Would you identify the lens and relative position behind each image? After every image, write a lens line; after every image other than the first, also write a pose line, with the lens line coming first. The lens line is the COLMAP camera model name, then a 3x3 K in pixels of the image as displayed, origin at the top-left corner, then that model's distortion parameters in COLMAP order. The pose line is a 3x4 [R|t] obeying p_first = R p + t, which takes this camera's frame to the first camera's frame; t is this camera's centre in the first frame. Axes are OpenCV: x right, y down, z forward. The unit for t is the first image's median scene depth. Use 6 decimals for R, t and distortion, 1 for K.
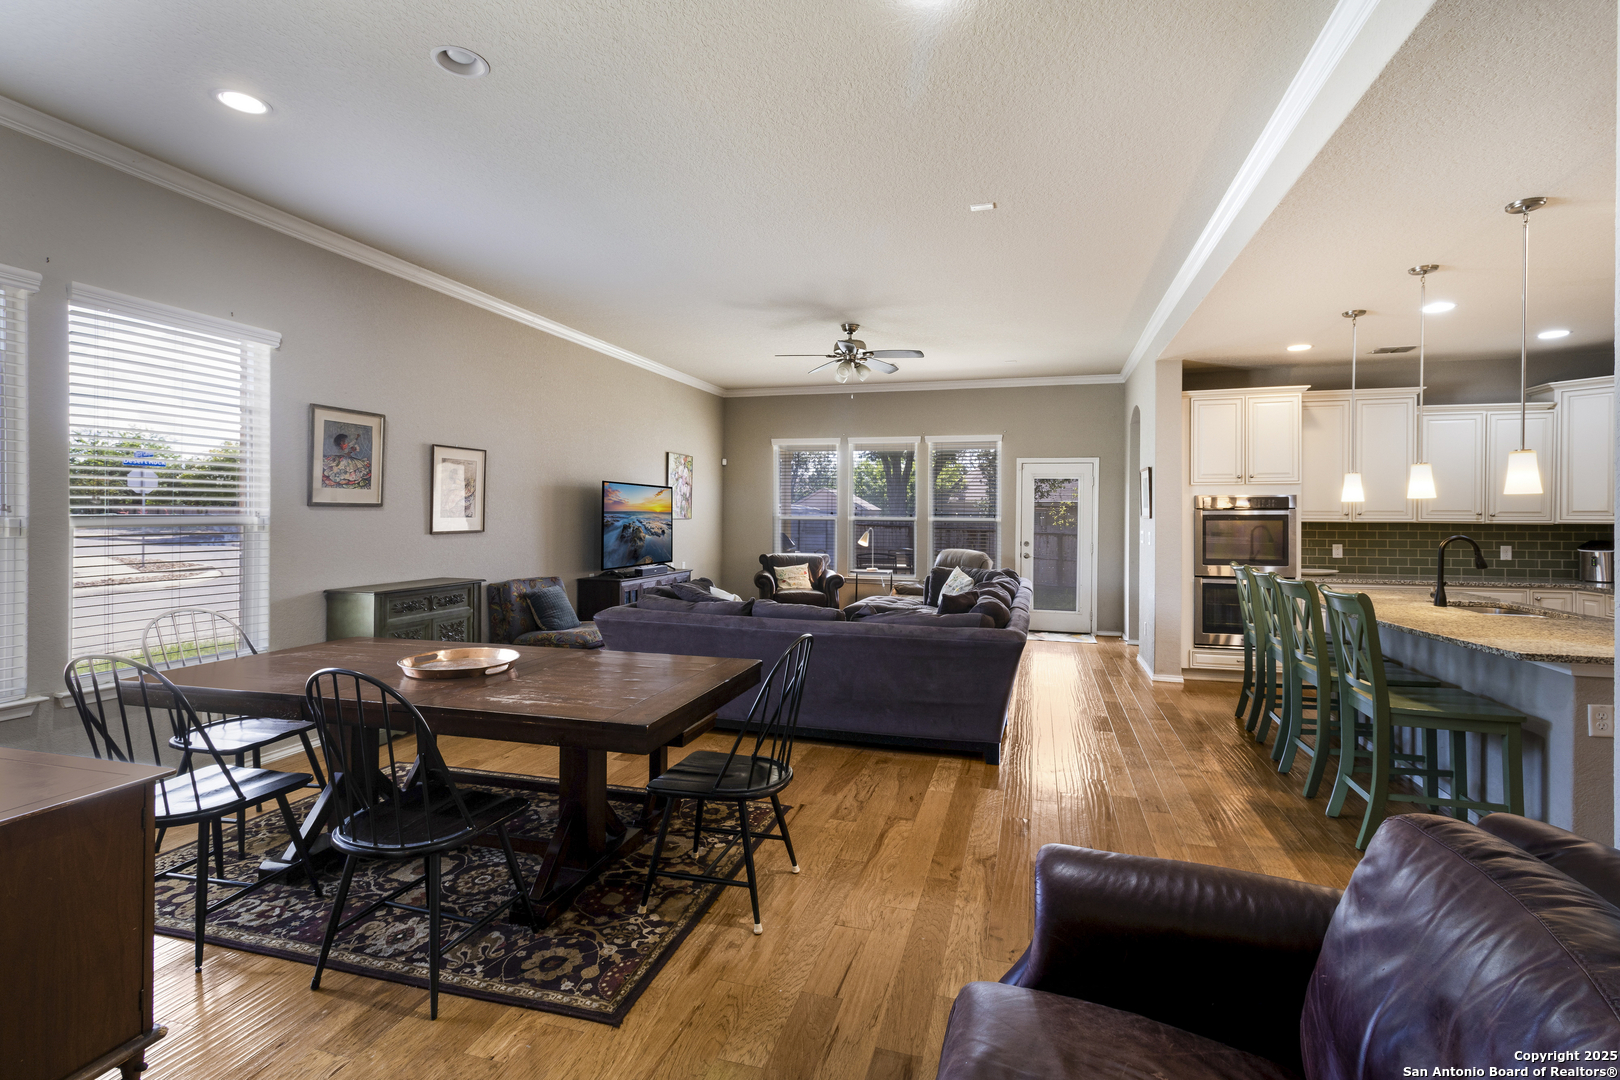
lens RADIAL K [[744.3, 0, 831.9], [0, 744.3, 509.5], [0, 0, 1]] dist [0.008597, 0.000699]
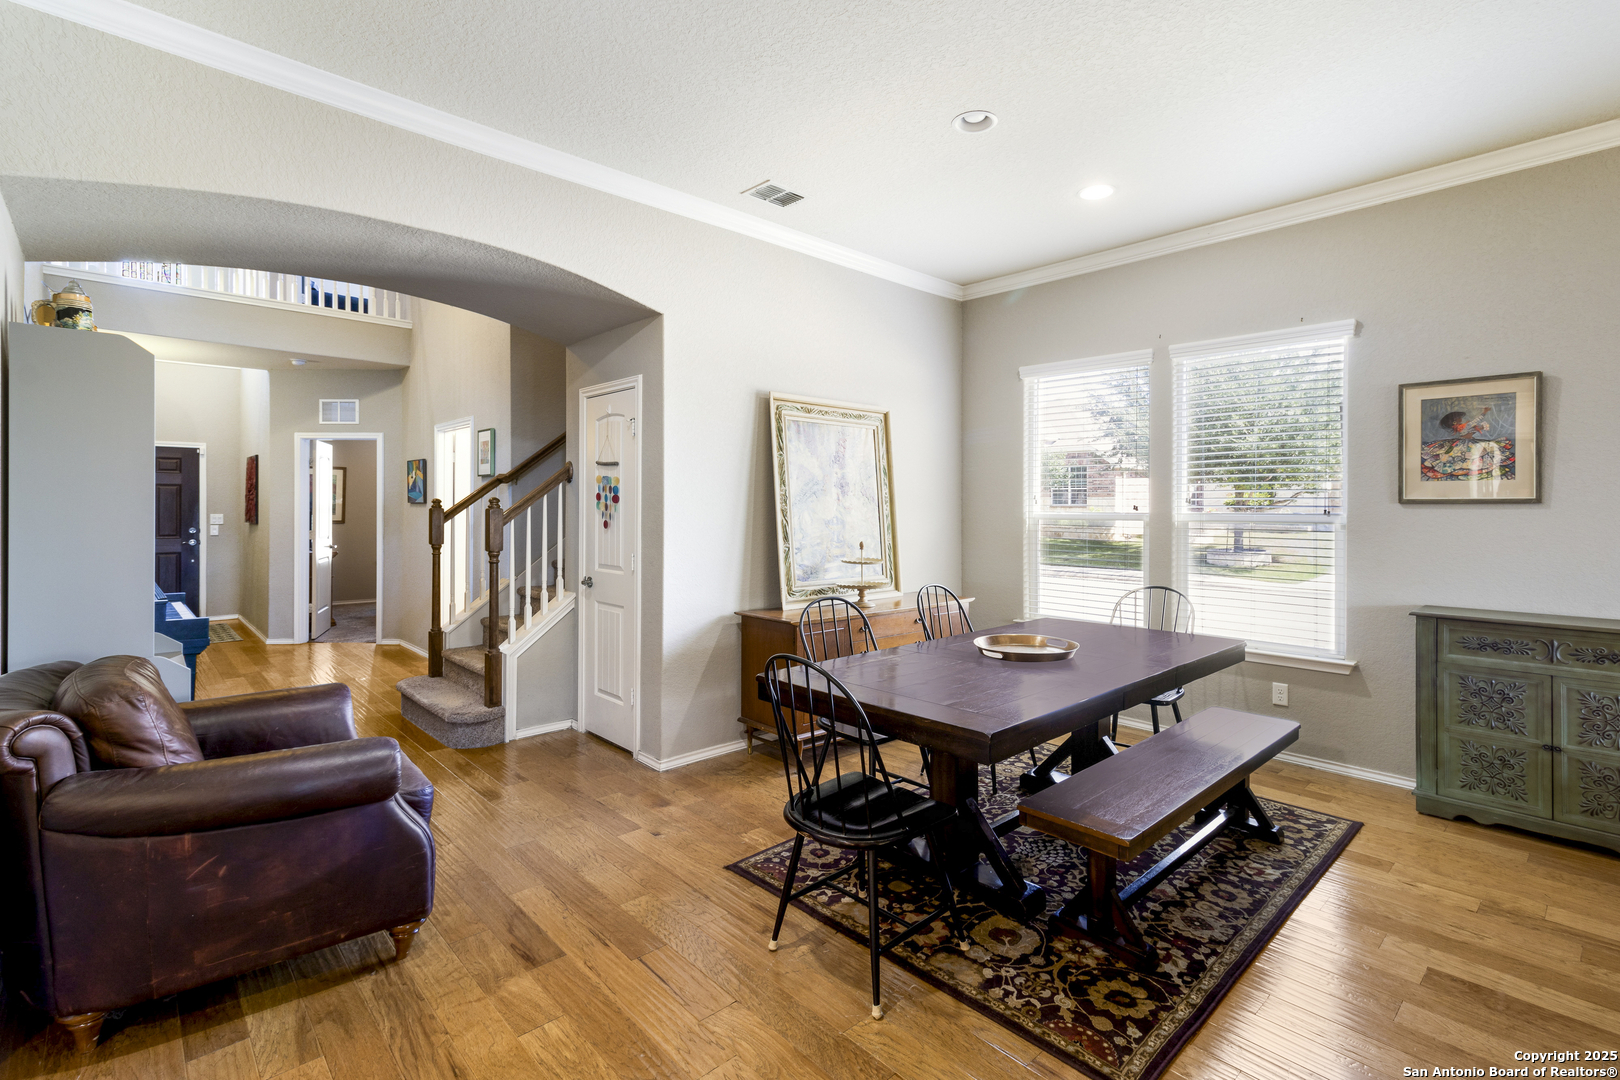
lens RADIAL K [[744.3, 0, 816.8], [0, 744.3, 511.9], [0, 0, 1]] dist [0.008597, 0.000699]
pose [[-0.523306, -0.005969, -0.852124, 0.383469], [-0.002717, 0.999982, -0.005336, 0.010966], [0.852141, -0.000478, -0.523313, 0.870828]]
